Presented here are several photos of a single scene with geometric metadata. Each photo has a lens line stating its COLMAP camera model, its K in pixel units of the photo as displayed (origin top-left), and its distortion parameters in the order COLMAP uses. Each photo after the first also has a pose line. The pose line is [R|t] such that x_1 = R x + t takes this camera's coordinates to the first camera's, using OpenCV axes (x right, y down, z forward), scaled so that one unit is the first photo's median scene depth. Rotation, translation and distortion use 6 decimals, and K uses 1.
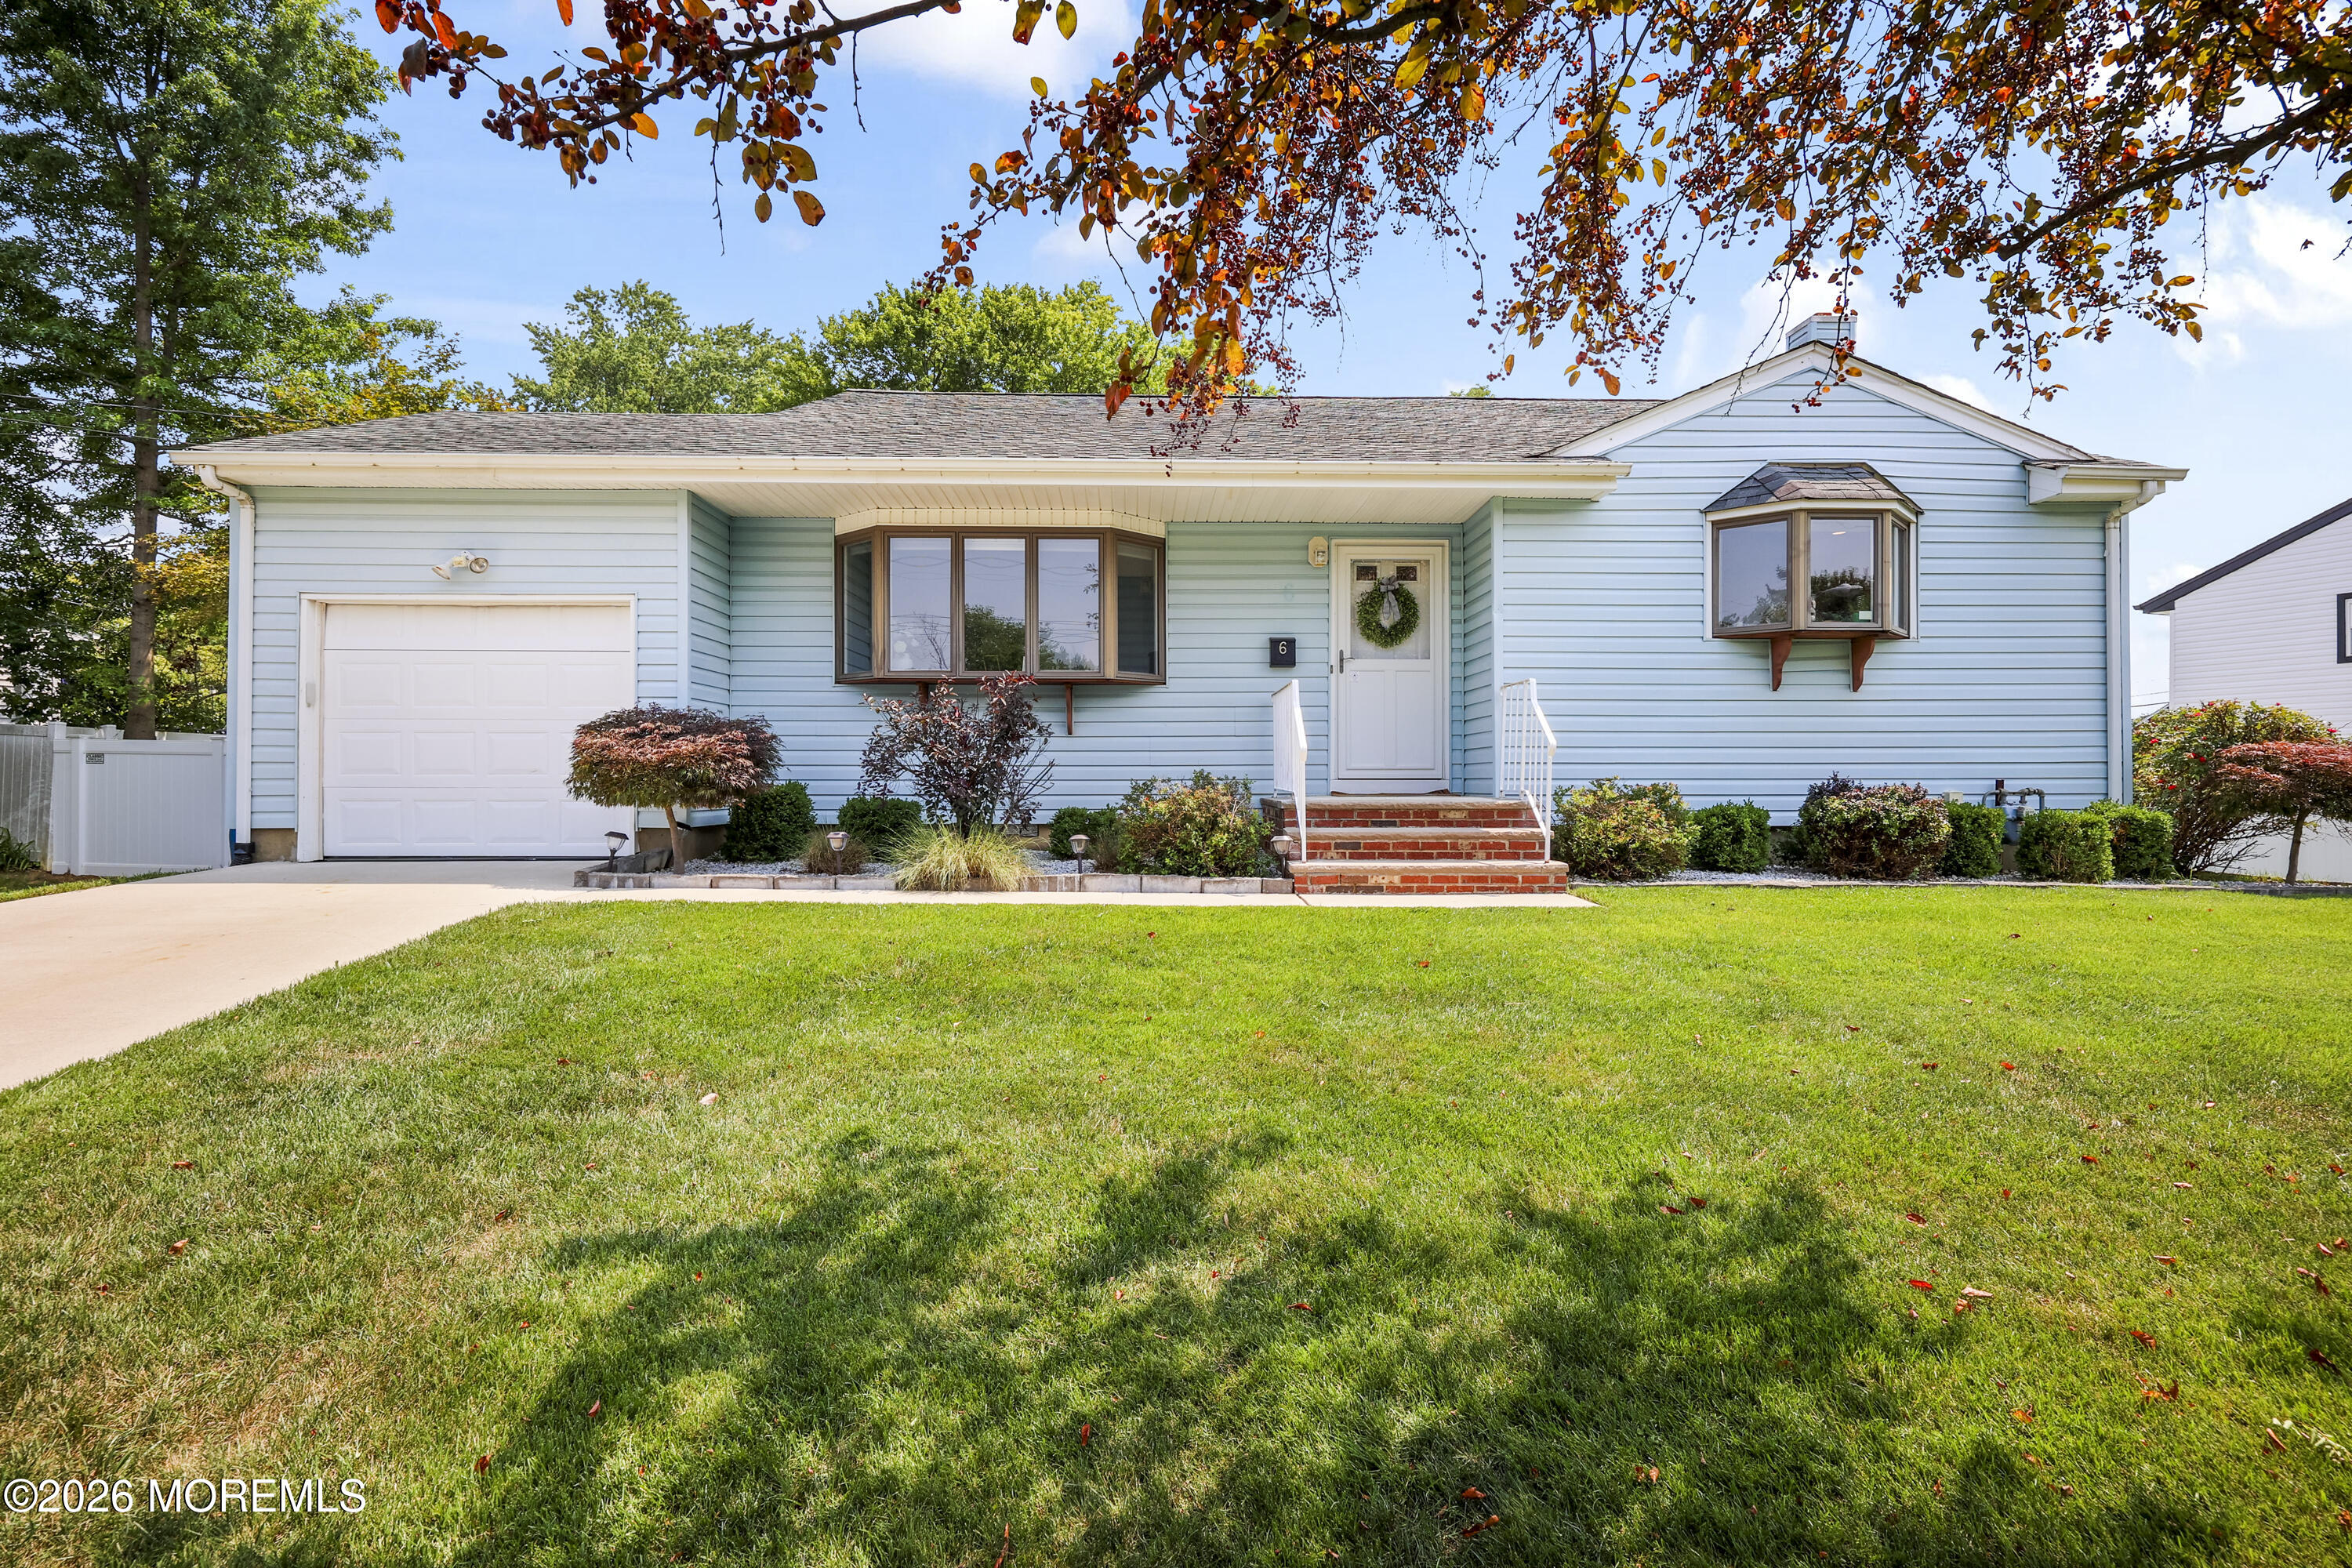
lens RADIAL K [[1154.2, 0, 1185.7], [0, 1154.2, 785.4], [0, 0, 1]] dist [0.004677, -0.001379]
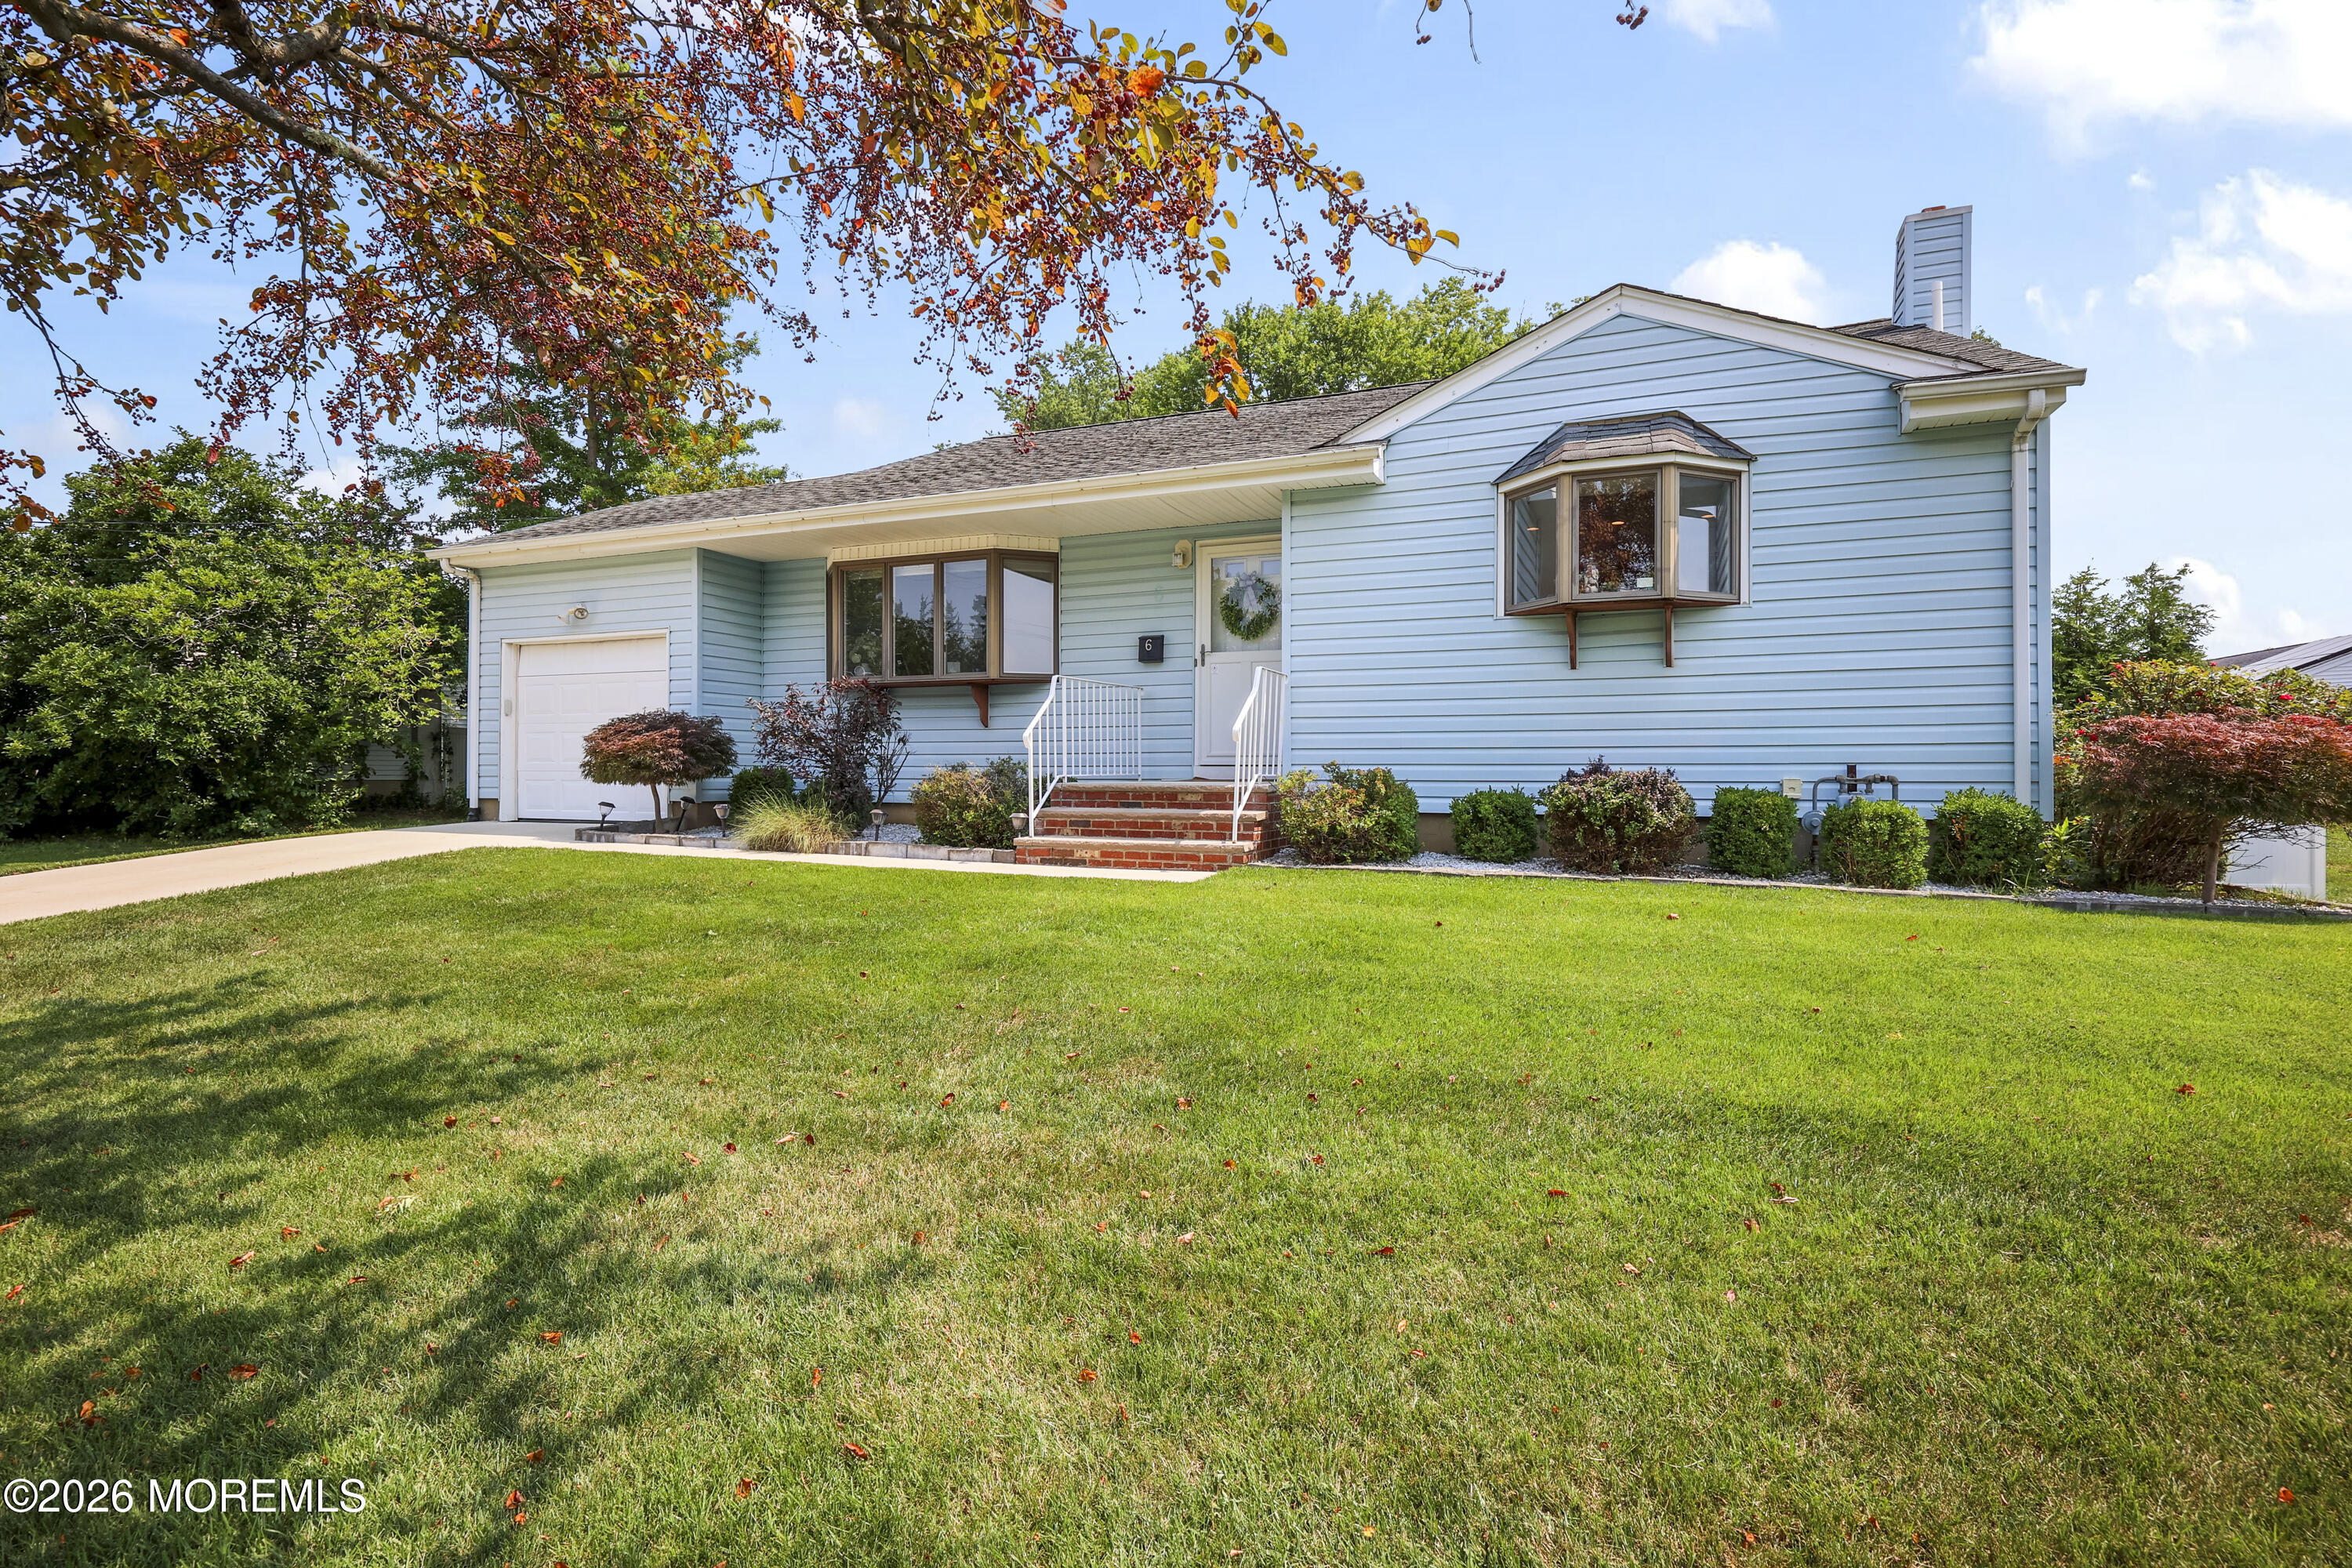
lens RADIAL K [[1154.2, 0, 1179.7], [0, 1154.2, 776.9], [0, 0, 1]] dist [0.004677, -0.001379]
pose [[0.906936, 0.003484, -0.421254, 0.641798], [-0.004948, 0.999985, -0.002383, 0.008775], [0.421239, 0.004245, 0.906940, 0.028774]]
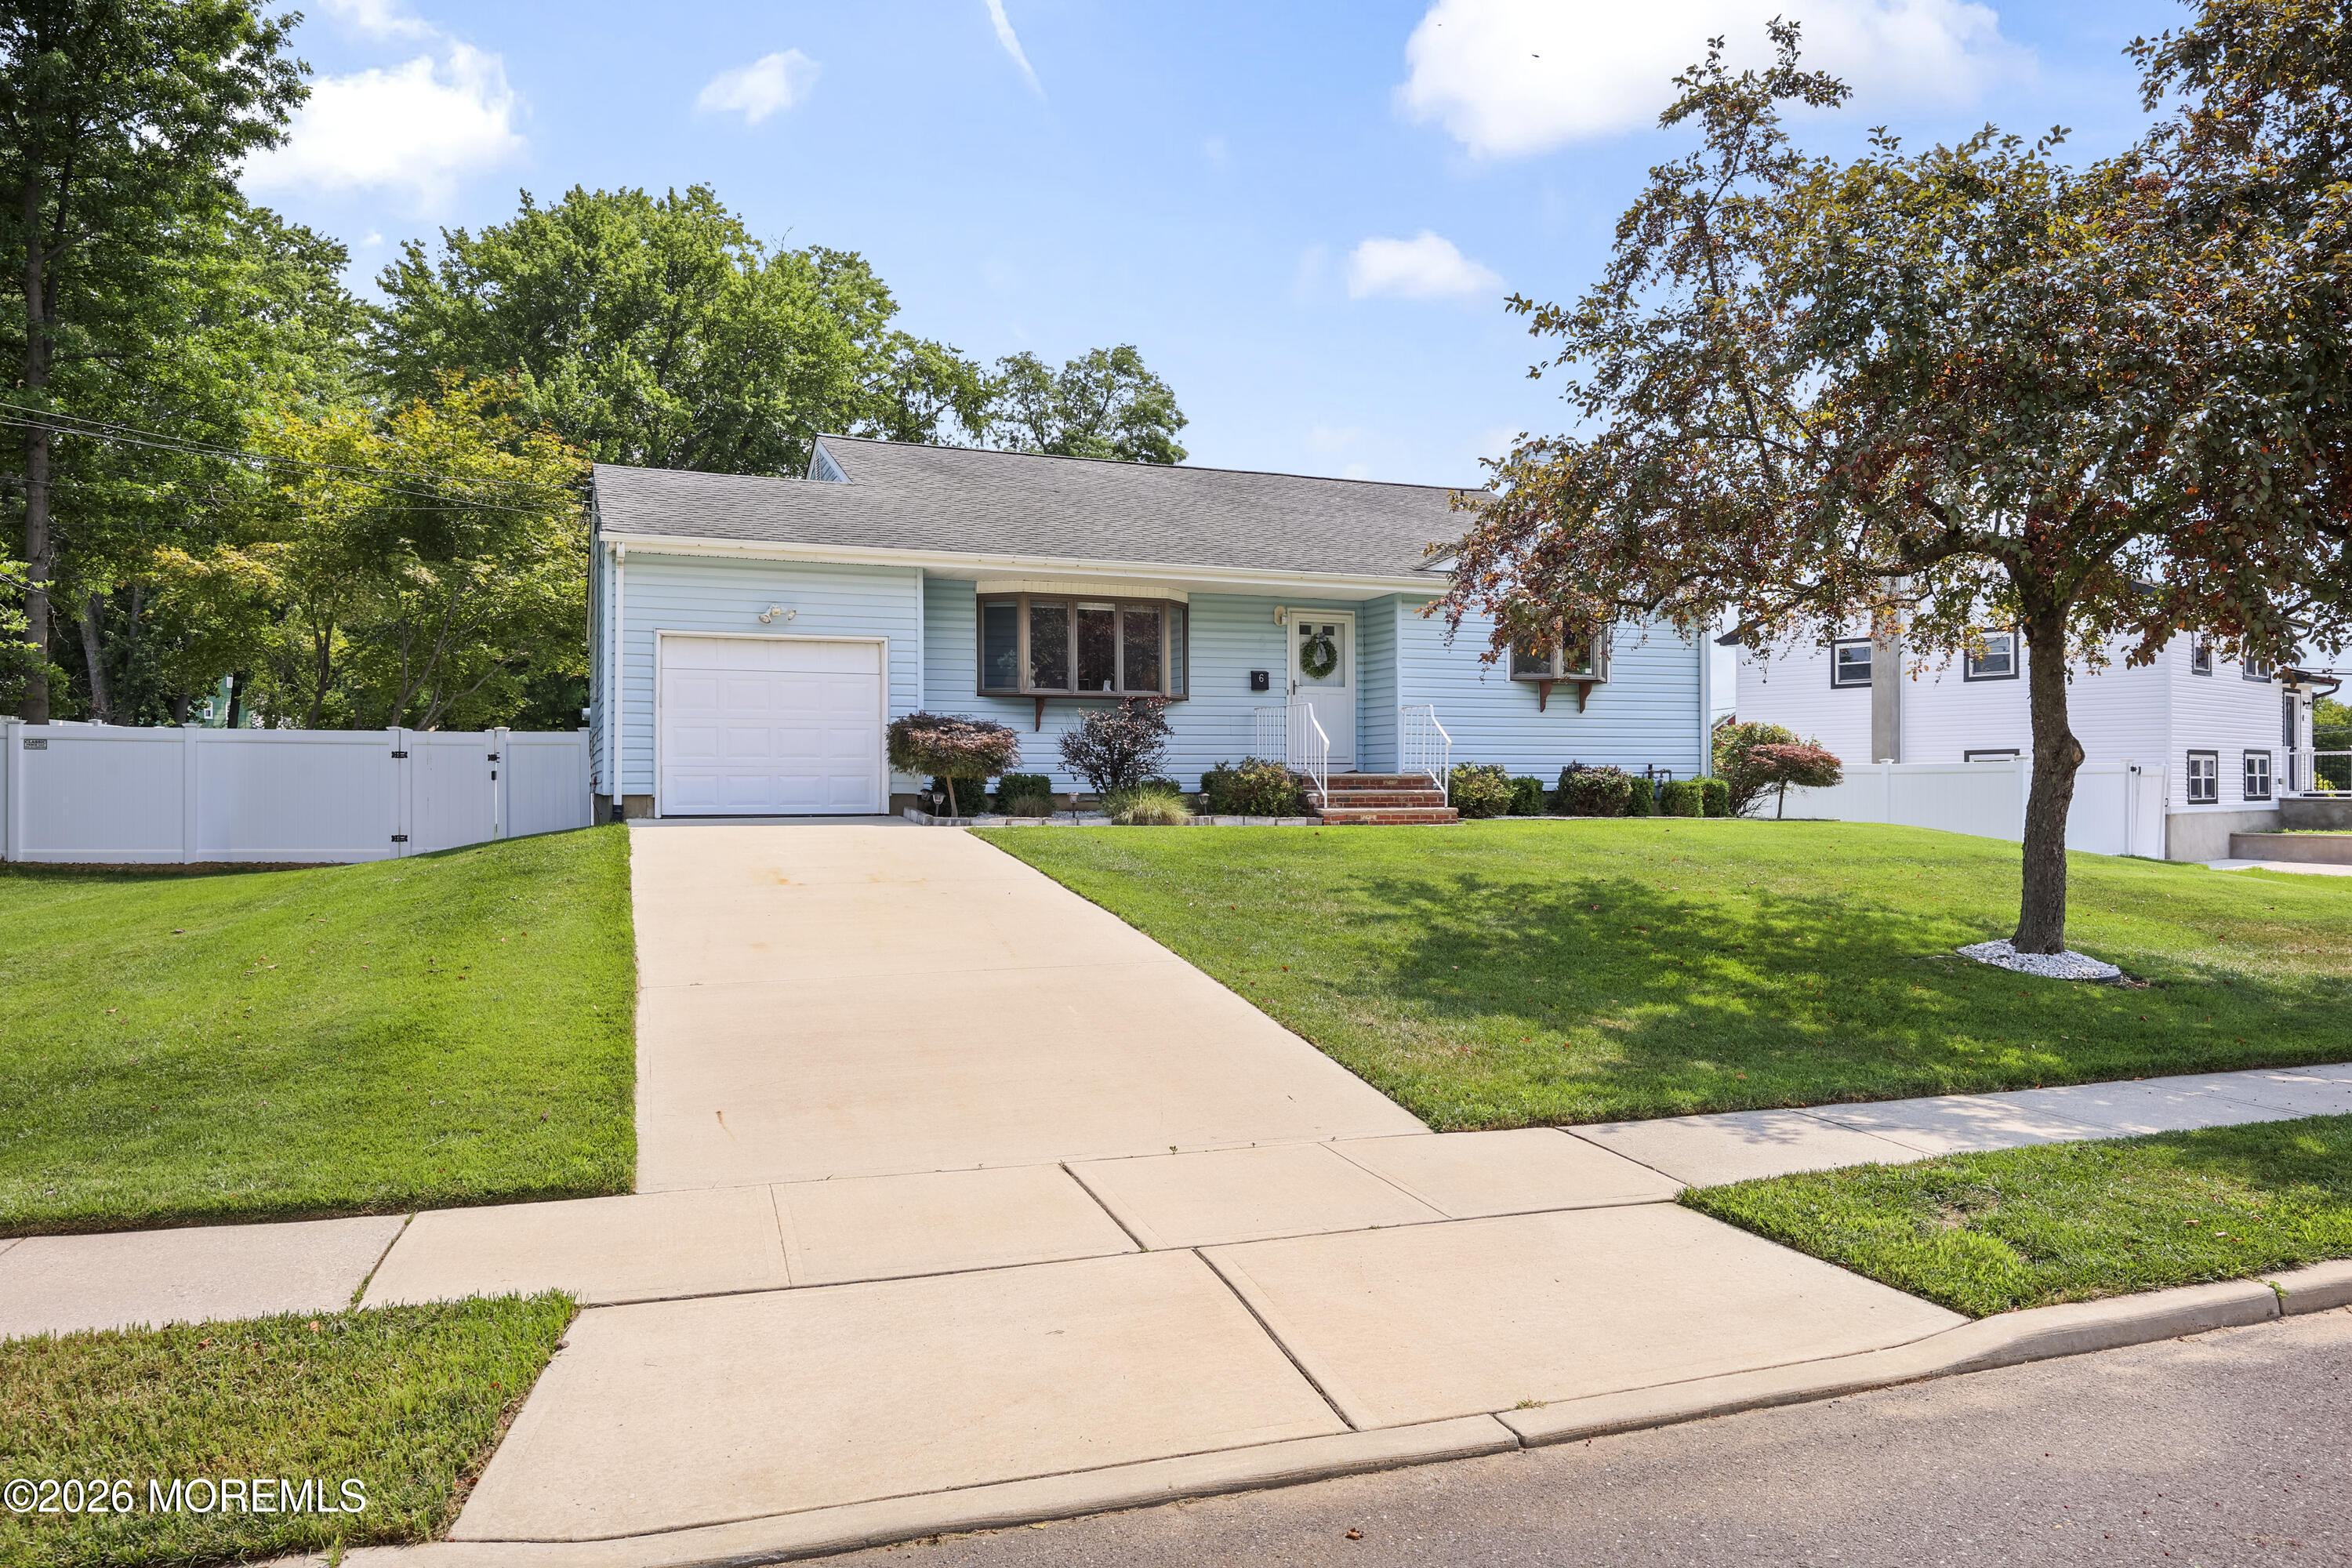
lens RADIAL K [[1579.0, 0, 1179.2], [0, 1579.0, 783.8], [0, 0, 1]] dist [-0.007378, -0.000807]
pose [[0.937510, -0.001472, 0.347955, -0.847774], [0.003266, 0.999984, -0.004570, 0.035228], [-0.347942, 0.005421, 0.937500, -1.057163]]
